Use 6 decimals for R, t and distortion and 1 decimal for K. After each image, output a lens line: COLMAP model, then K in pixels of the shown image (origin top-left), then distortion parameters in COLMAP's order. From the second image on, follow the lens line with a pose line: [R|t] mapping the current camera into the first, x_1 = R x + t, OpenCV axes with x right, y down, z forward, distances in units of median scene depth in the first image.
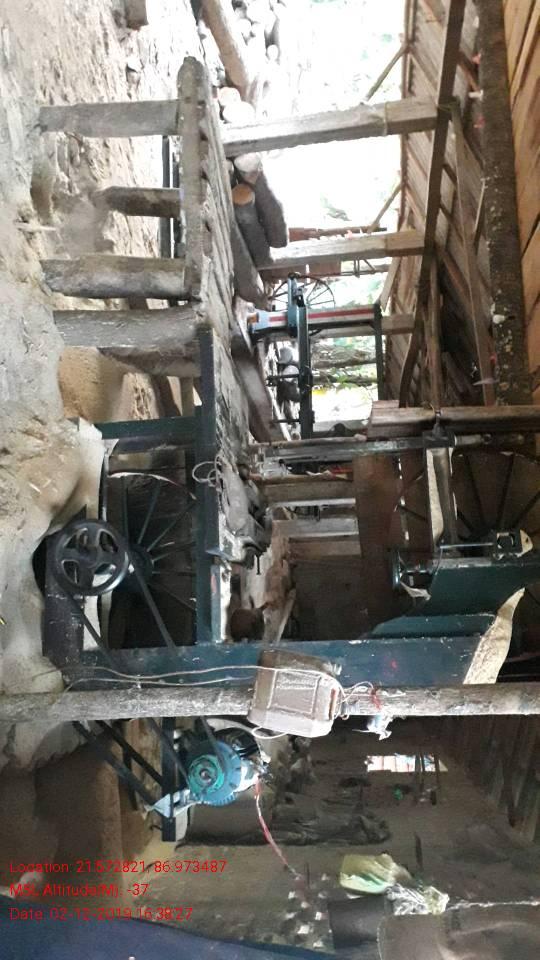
lens RADIAL K [[780.5, 0, 271.2], [0, 780.5, 478.6], [0, 0, 1]] dist [0.067397, -0.136504]
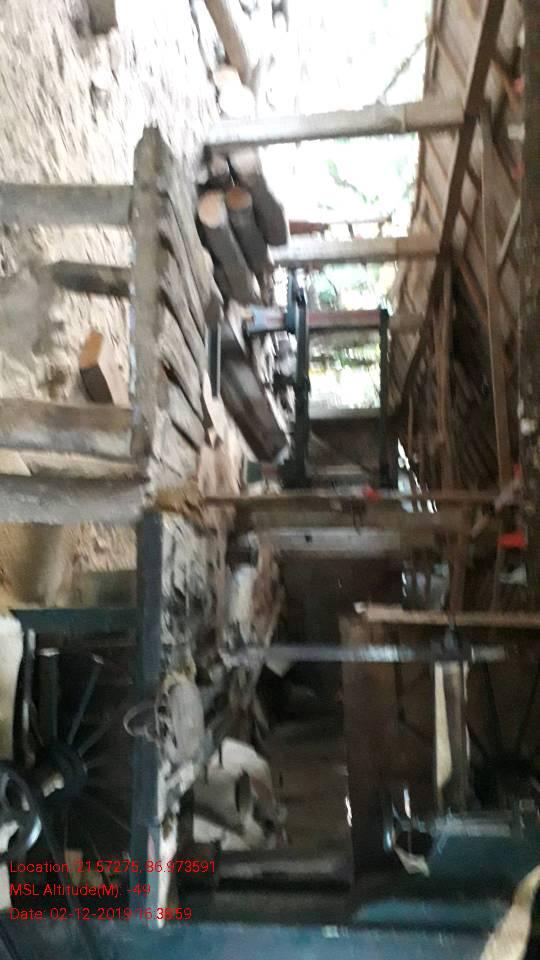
lens RADIAL K [[780.5, 0, 271.2], [0, 780.5, 478.6], [0, 0, 1]] dist [0.067397, -0.136504]
pose [[0.999109, 0.041939, 0.004654, 0.009795], [-0.042168, 0.996373, 0.073910, -0.114343], [-0.001537, -0.074040, 0.997254, 0.096677]]
